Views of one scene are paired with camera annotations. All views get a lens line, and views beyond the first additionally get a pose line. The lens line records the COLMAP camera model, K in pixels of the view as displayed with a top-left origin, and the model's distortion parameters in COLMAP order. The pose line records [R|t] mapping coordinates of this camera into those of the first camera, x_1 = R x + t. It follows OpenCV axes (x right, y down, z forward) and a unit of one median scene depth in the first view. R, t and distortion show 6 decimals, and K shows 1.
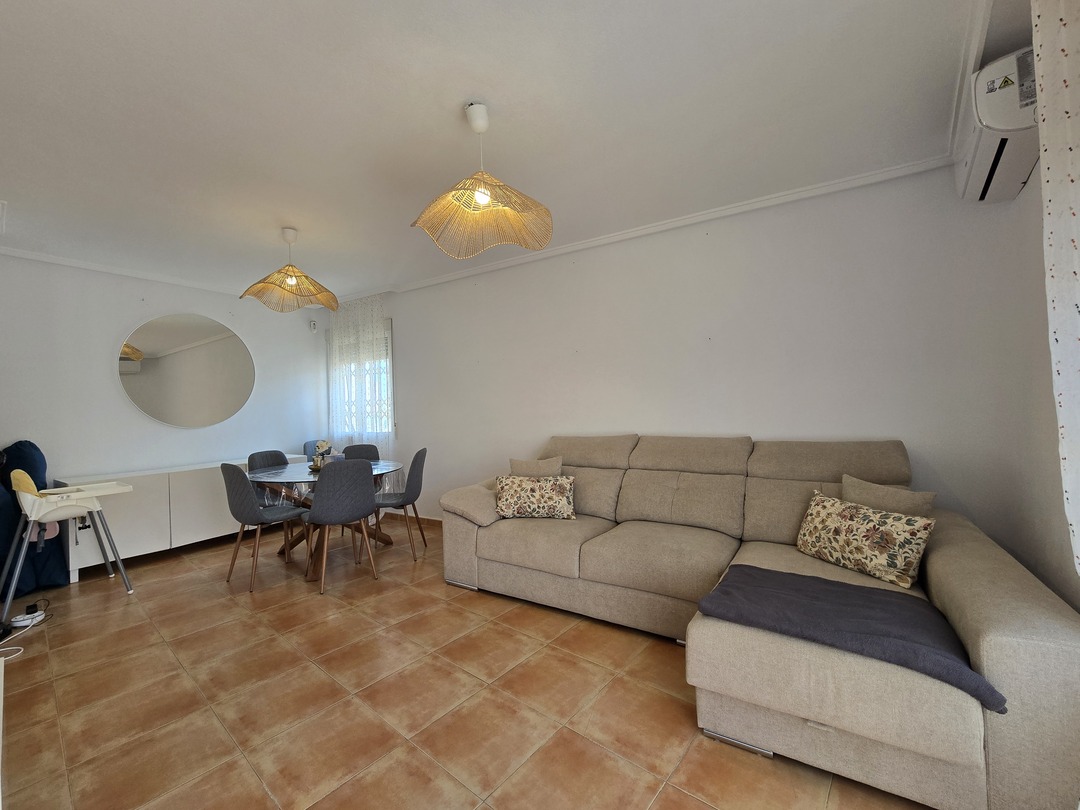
lens RADIAL K [[451.6, 0, 540.0], [0, 451.6, 405.0], [0, 0, 1]] dist [-0.002200, 0.000228]
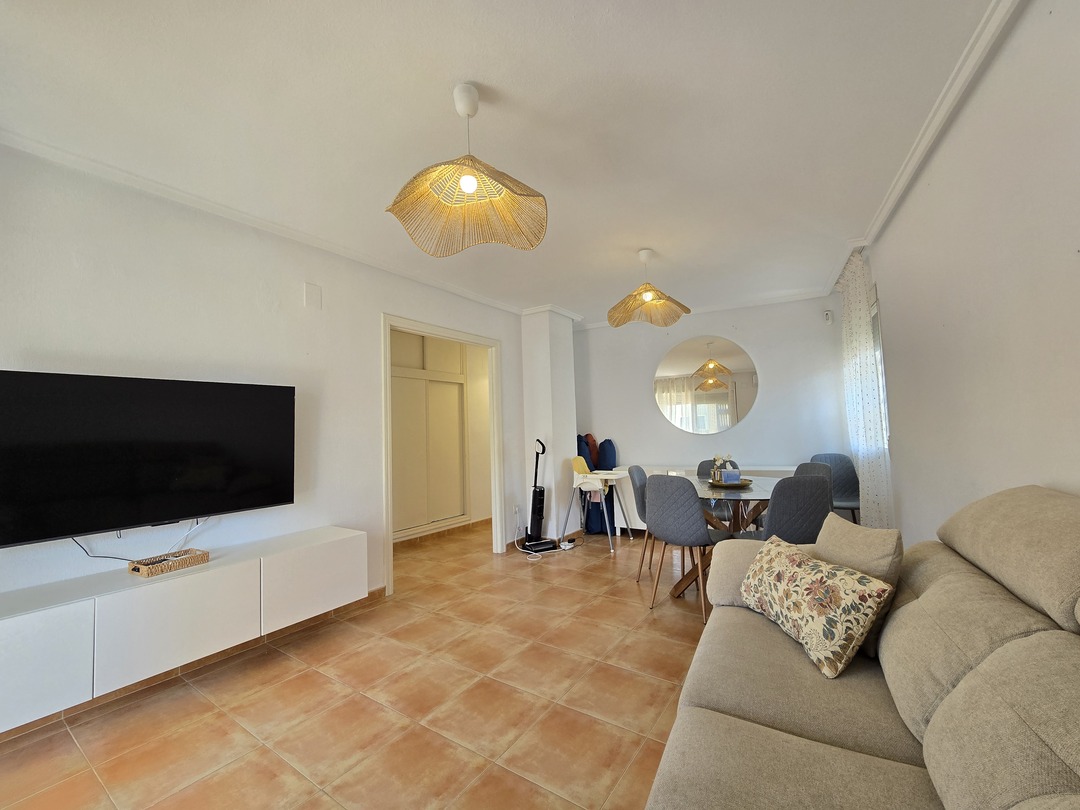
lens RADIAL K [[451.6, 0, 540.0], [0, 451.6, 405.0], [0, 0, 1]] dist [-0.002200, 0.000228]
pose [[0.087241, -0.030487, -0.995721, 0.744237], [0.022145, 0.999344, -0.028657, -0.000853], [0.995941, -0.019550, 0.087859, 1.050321]]
